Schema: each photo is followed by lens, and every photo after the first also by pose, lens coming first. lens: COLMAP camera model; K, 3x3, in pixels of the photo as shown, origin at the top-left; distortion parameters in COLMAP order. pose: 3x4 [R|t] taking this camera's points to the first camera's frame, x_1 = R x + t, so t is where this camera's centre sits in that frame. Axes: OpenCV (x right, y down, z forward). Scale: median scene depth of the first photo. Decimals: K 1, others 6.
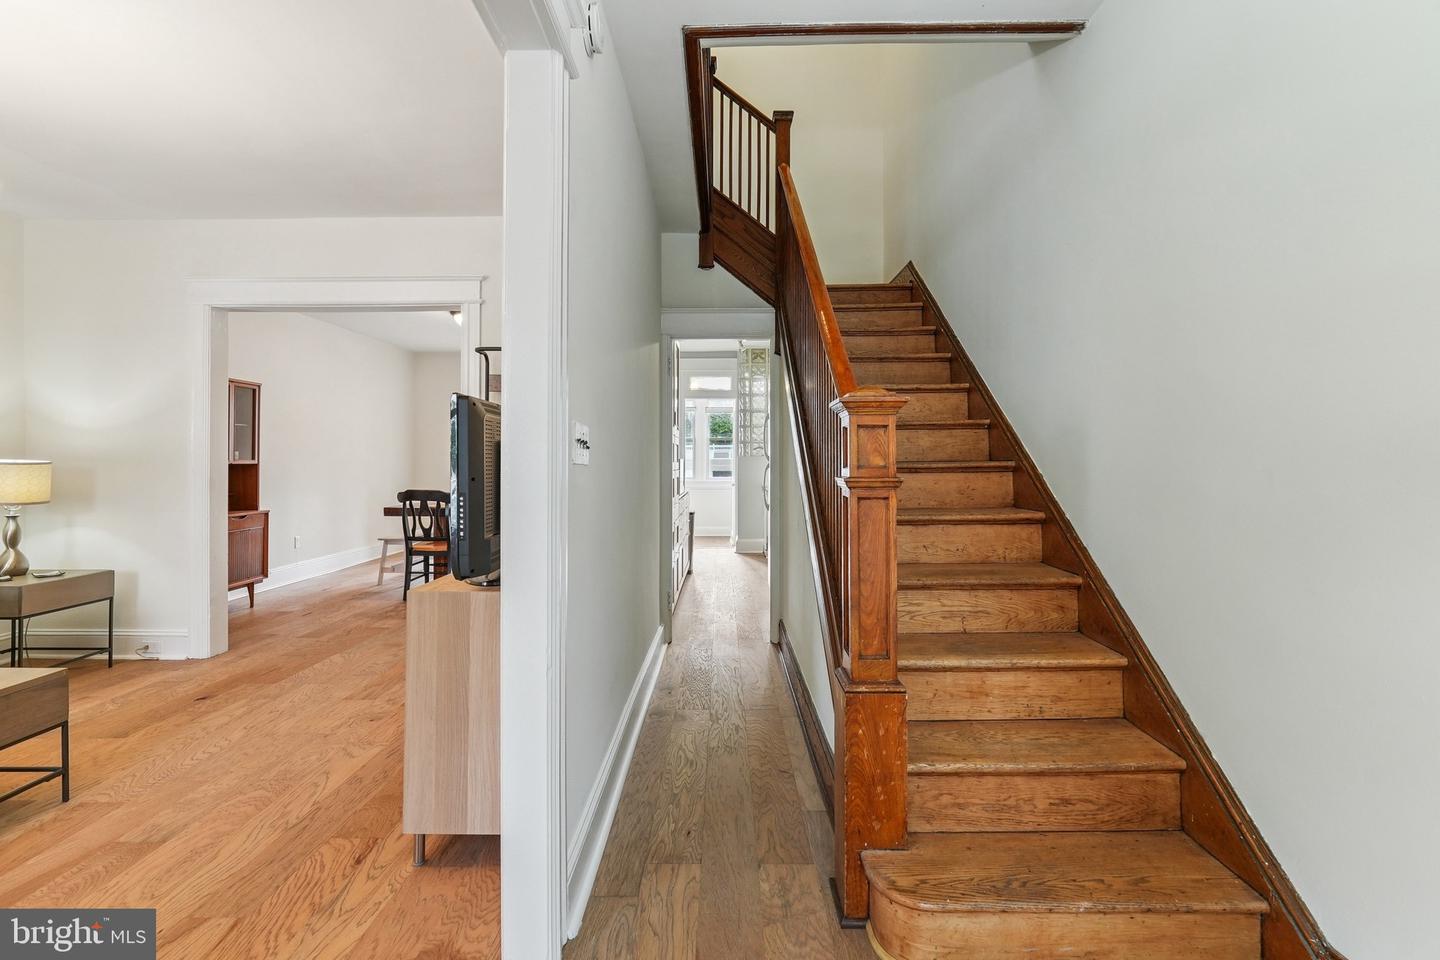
lens RADIAL K [[645.7, 0, 719.4], [0, 645.7, 461.1], [0, 0, 1]] dist [-0.013505, 0.004613]
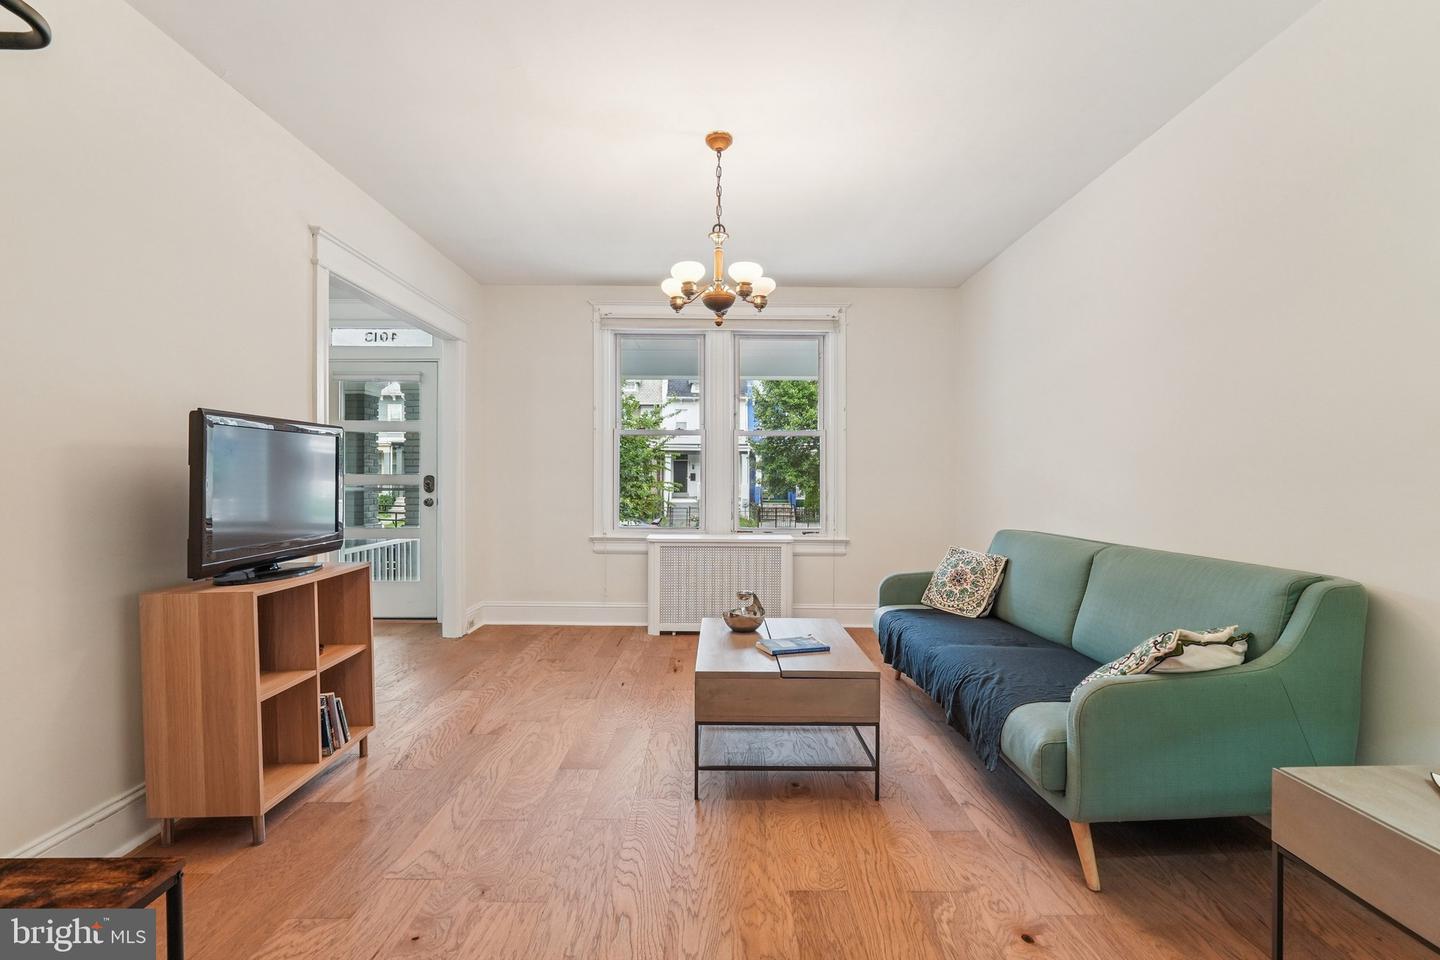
lens RADIAL K [[645.7, 0, 714.7], [0, 645.7, 479.1], [0, 0, 1]] dist [-0.013505, 0.004613]
pose [[-0.999999, 0.000377, 0.001044, -0.595597], [0.000377, 1.000000, 0.000020, 0.007147], [-0.001044, 0.000021, -0.999999, 1.157189]]
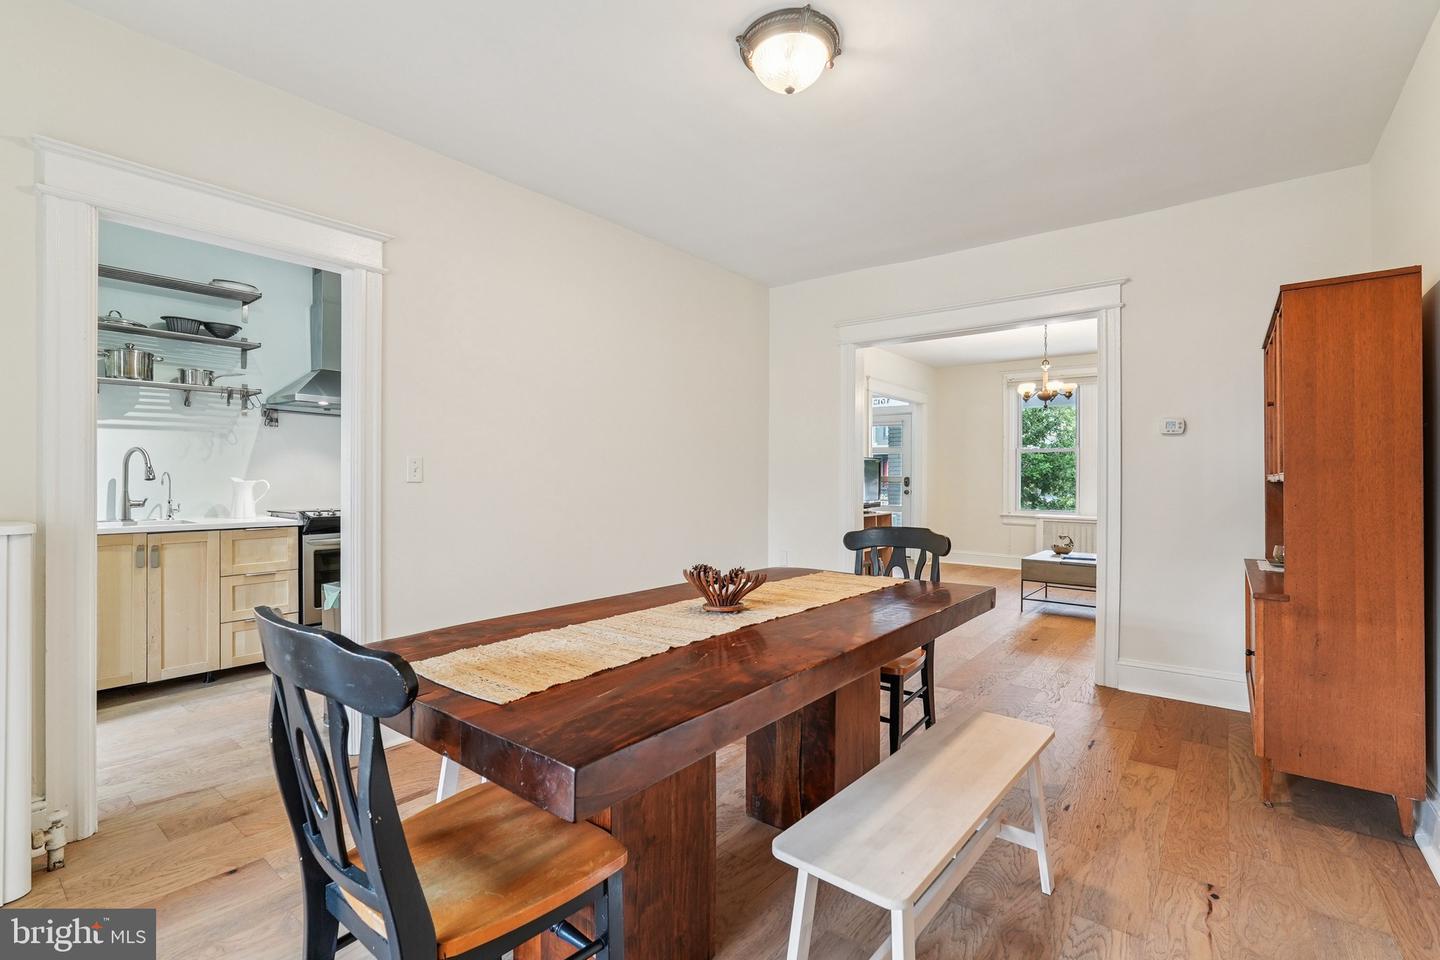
lens RADIAL K [[645.7, 0, 724.3], [0, 645.7, 480.4], [0, 0, 1]] dist [-0.013505, 0.004613]
pose [[-0.789195, -0.005359, 0.614119, -0.941045], [-0.003275, 0.999984, 0.004519, 0.003451], [-0.614134, 0.001555, -0.789200, 2.129895]]
